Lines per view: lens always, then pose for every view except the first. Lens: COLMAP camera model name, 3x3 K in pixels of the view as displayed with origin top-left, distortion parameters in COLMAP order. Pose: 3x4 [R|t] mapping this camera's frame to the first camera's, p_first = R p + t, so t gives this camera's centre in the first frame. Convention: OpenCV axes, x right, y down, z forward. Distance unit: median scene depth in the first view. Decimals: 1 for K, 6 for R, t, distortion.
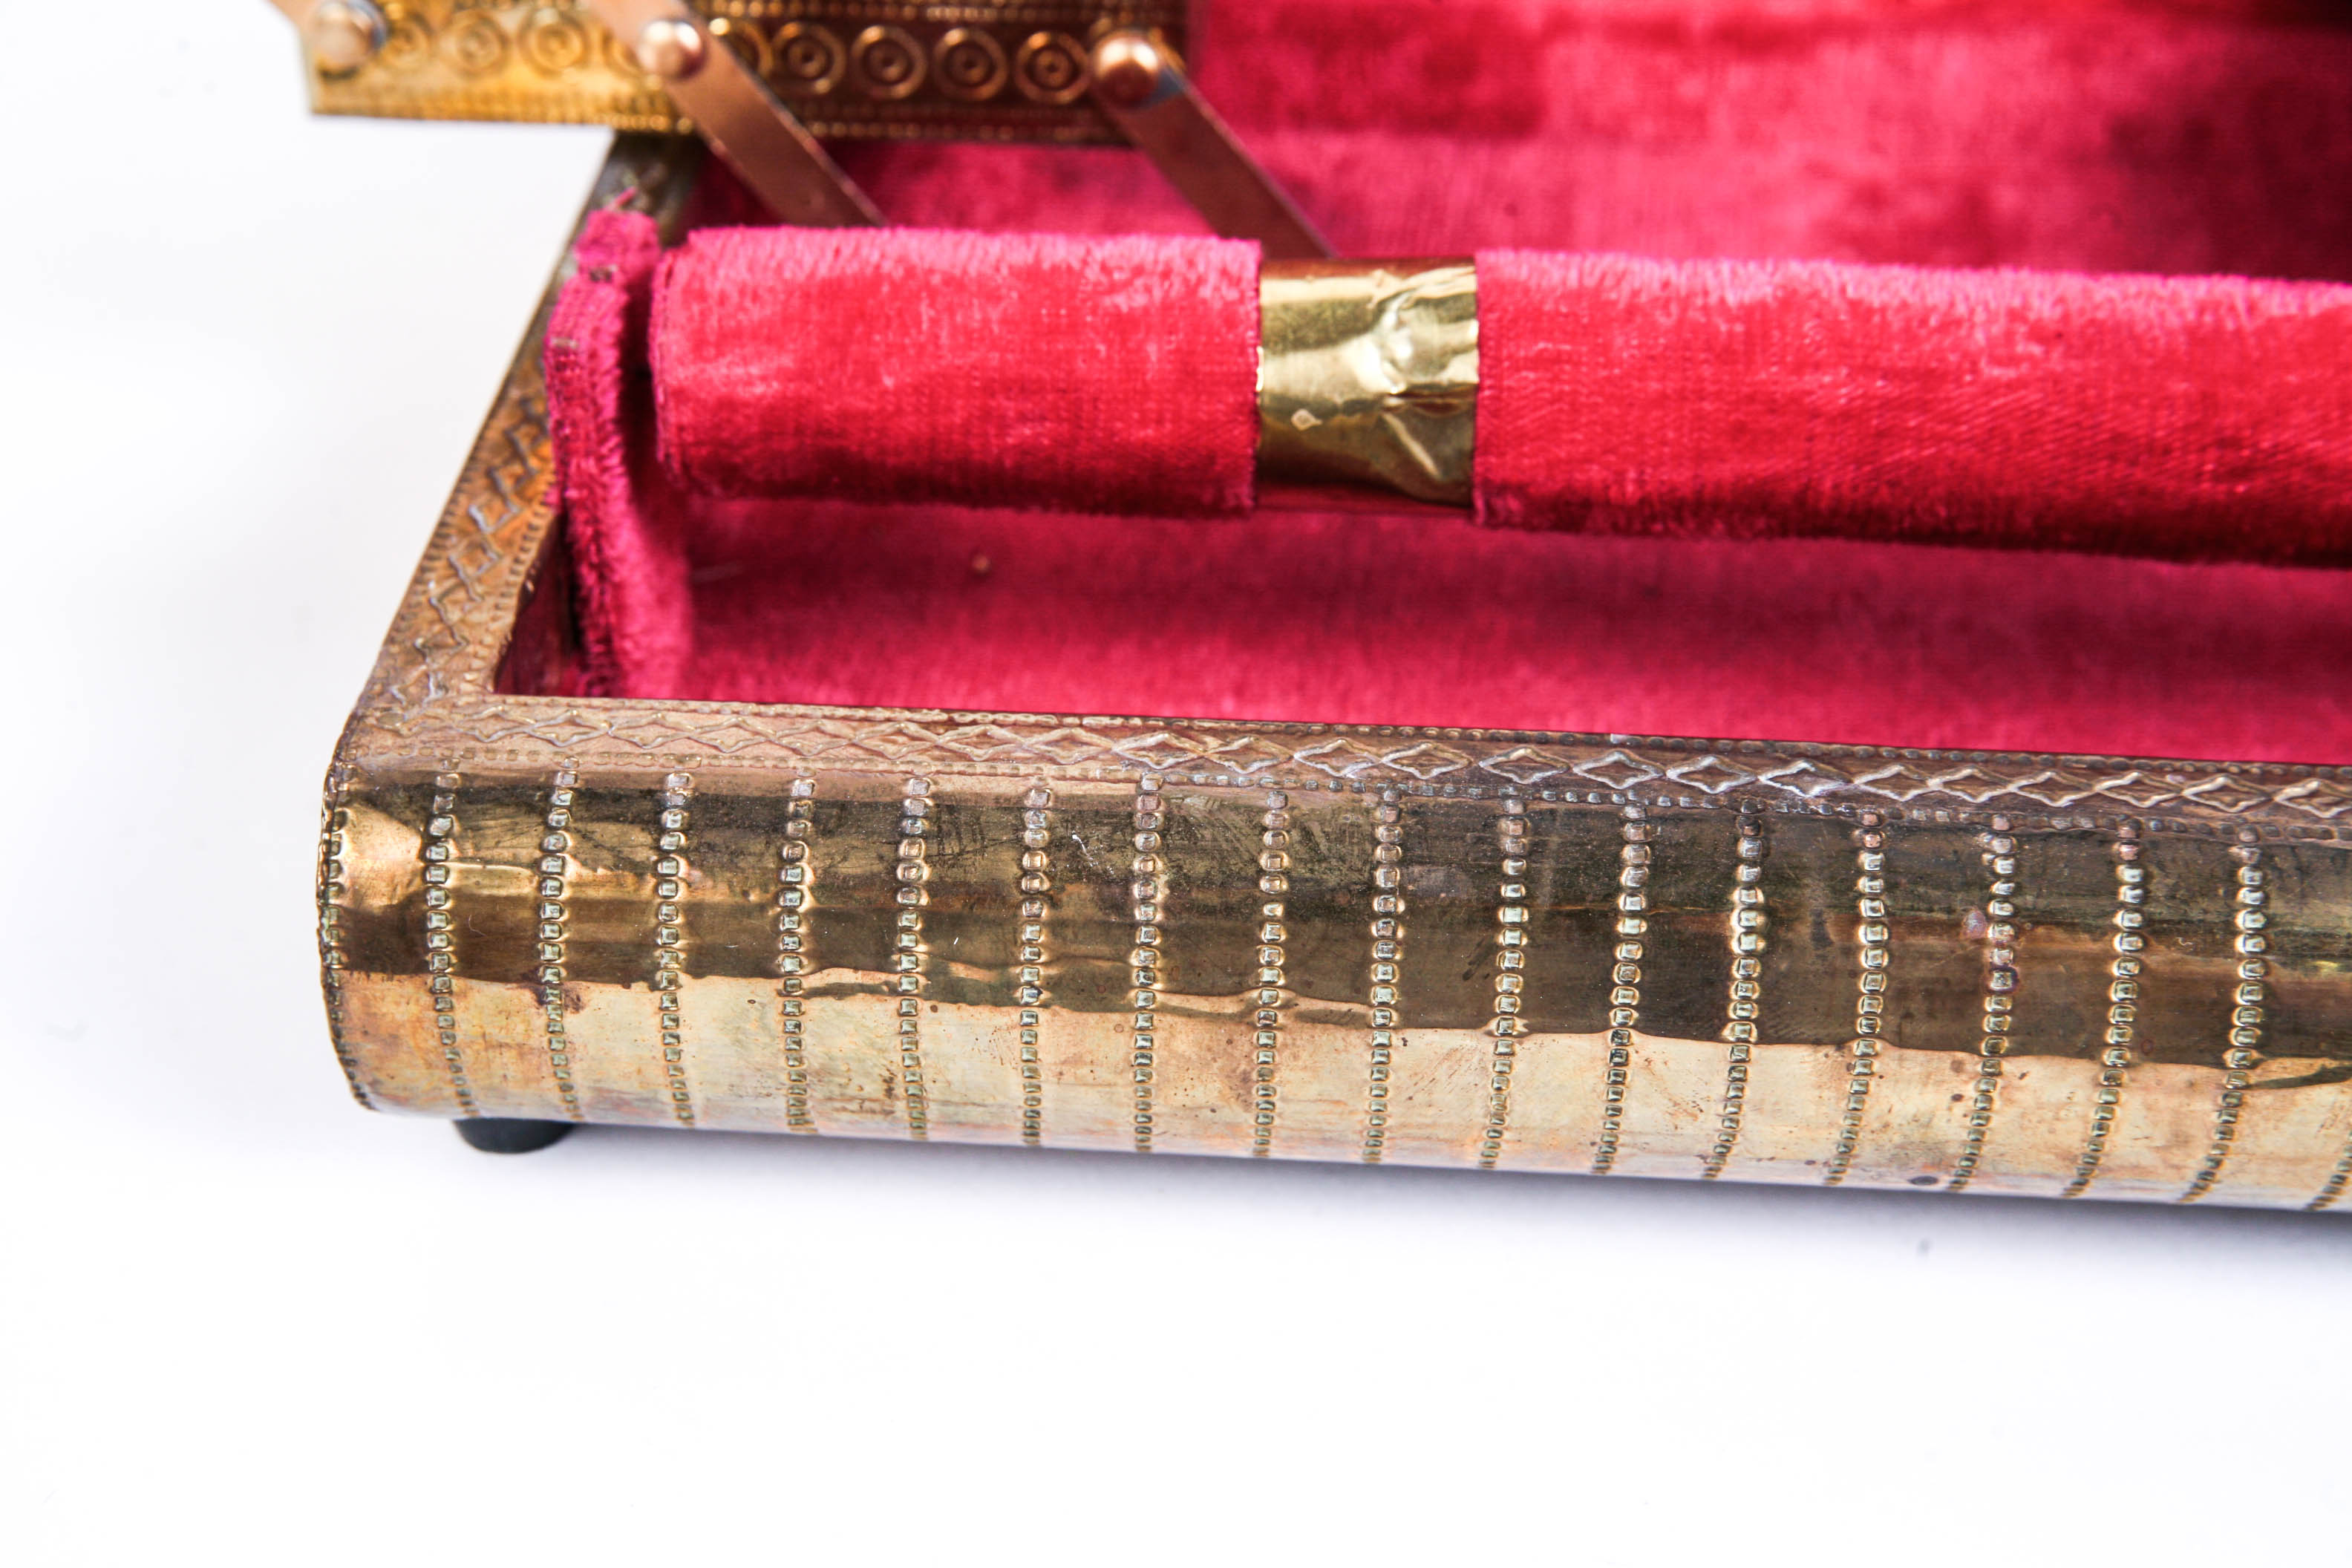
lens RADIAL K [[3298.1, 0, 1176.0], [0, 3298.1, 784.0], [0, 0, 1]] dist [-0.028030, -0.007950]
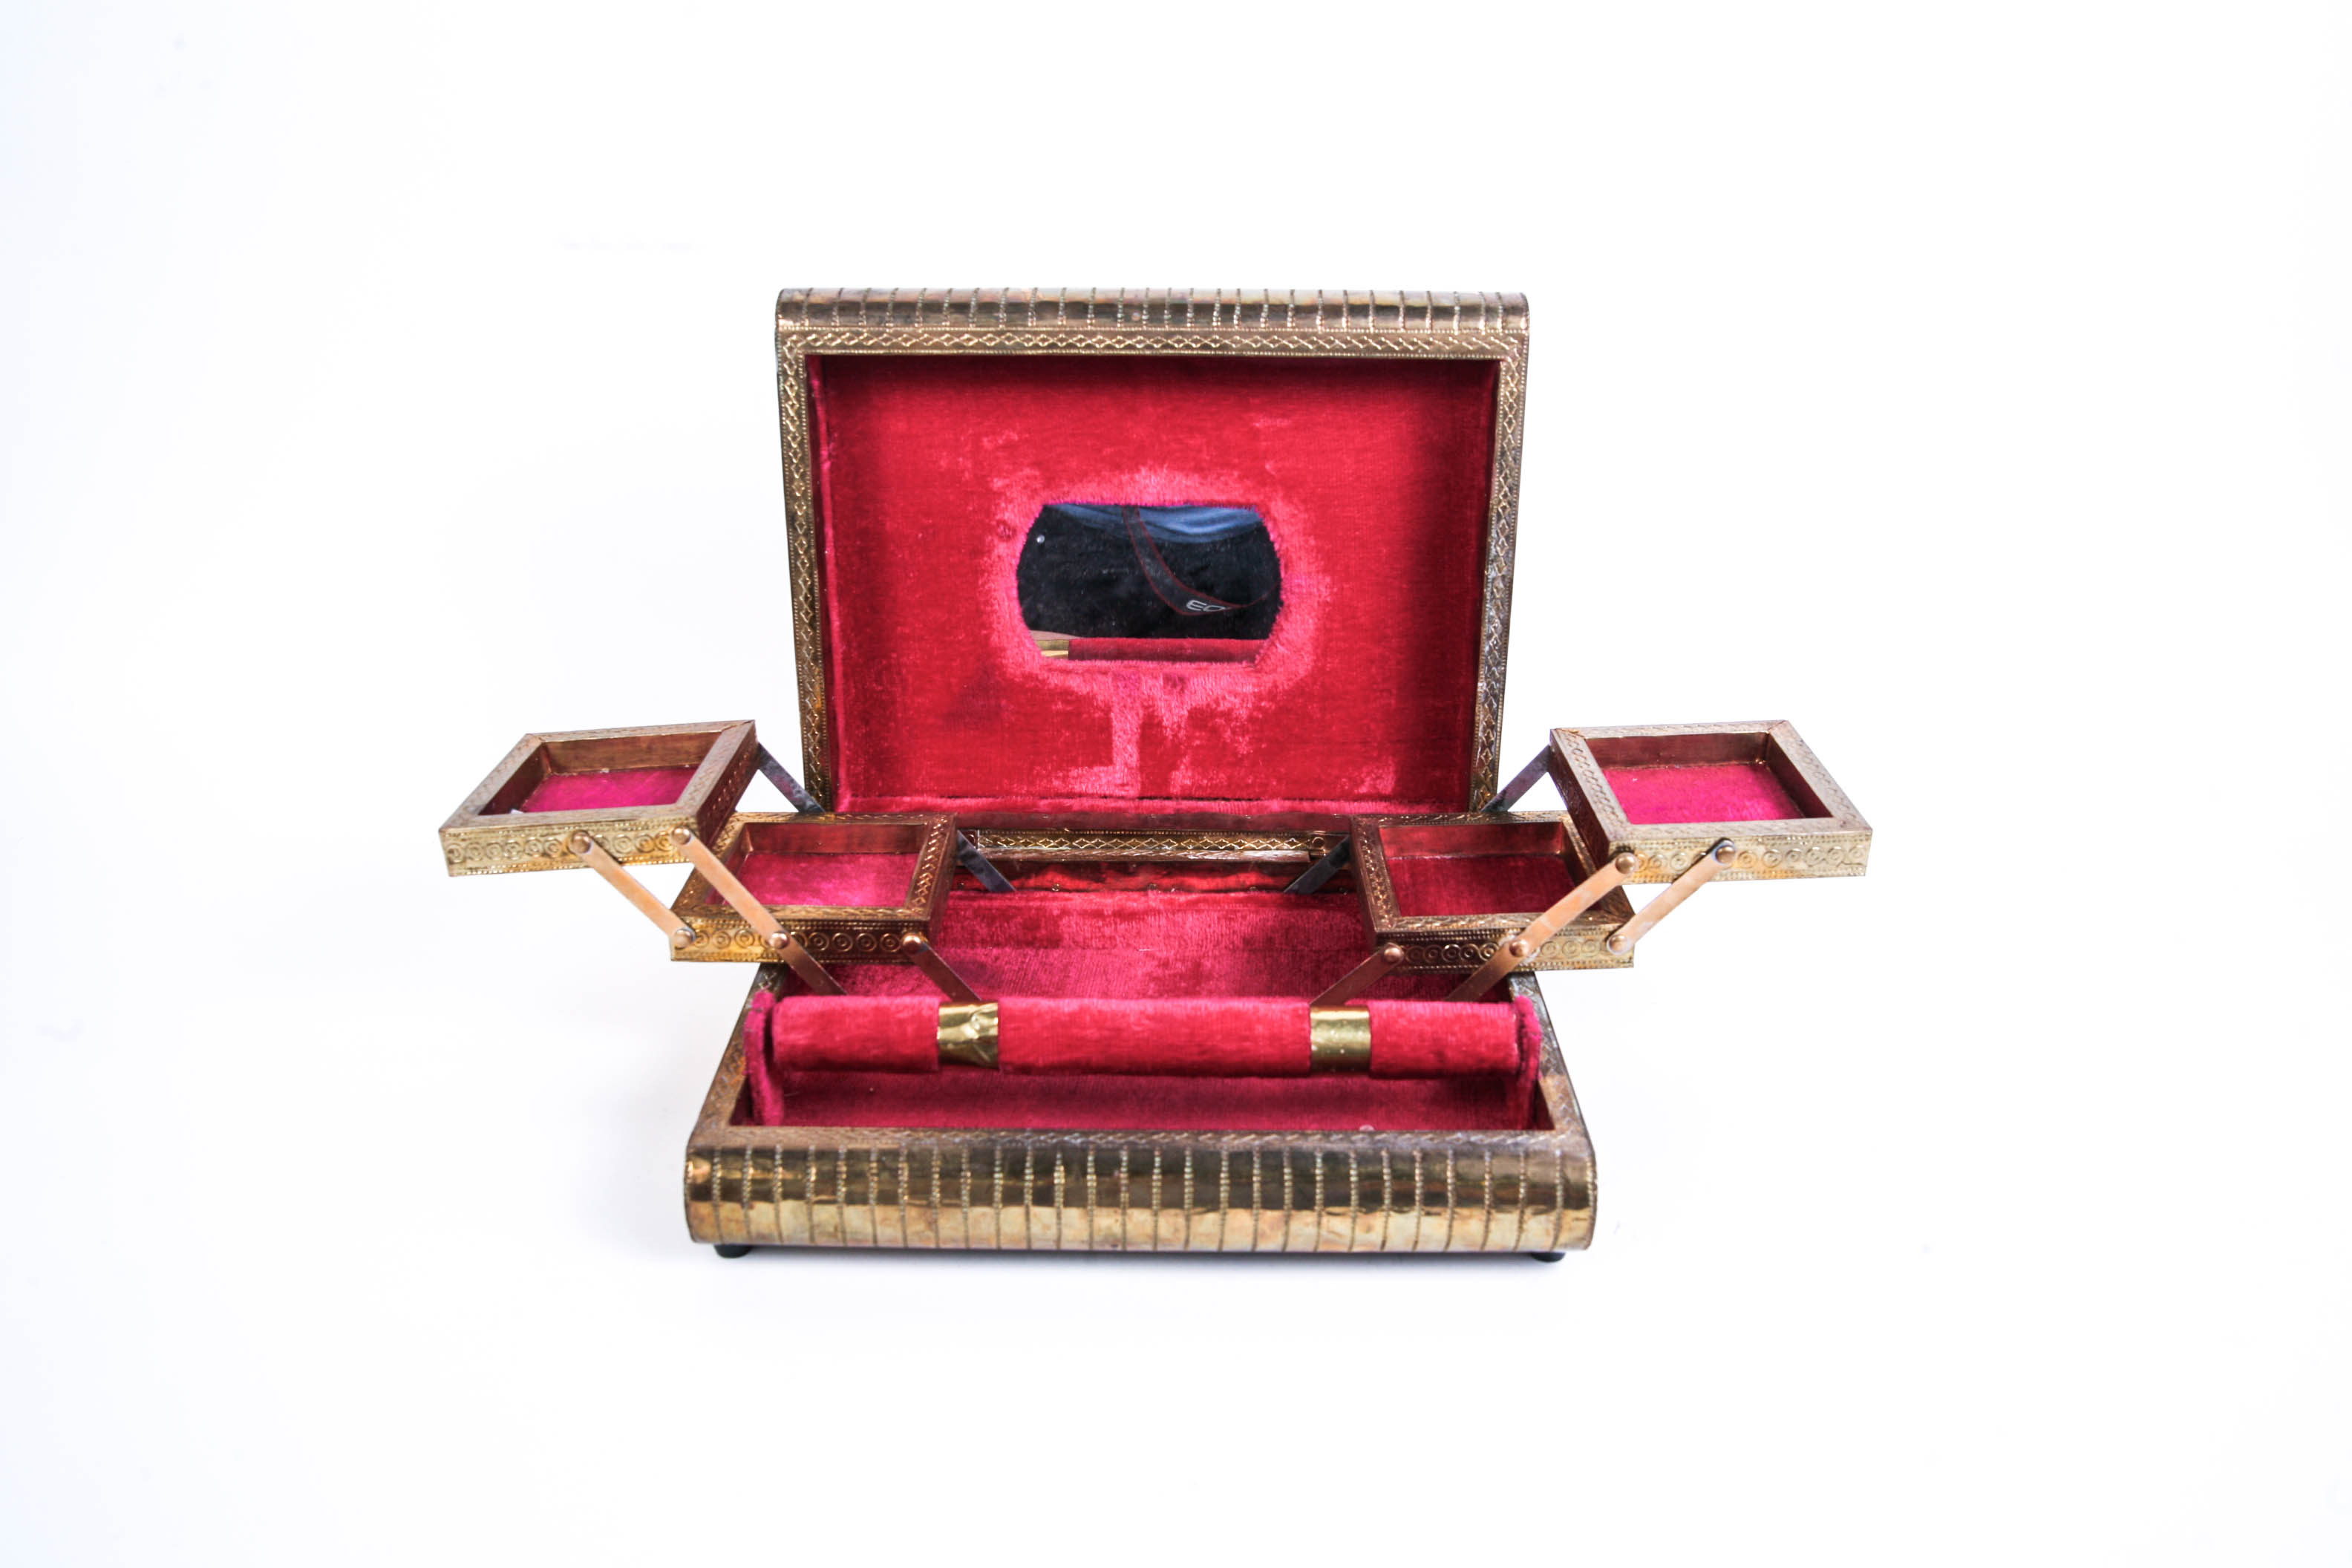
lens RADIAL K [[1786.4, 0, 1176.0], [0, 1786.4, 784.0], [0, 0, 1]] dist [-0.155928, 0.127447]
pose [[0.997187, -0.021570, 0.071783, 0.156283], [0.038131, 0.970496, -0.238083, 0.087954], [-0.064530, 0.240150, 0.968589, -1.020826]]
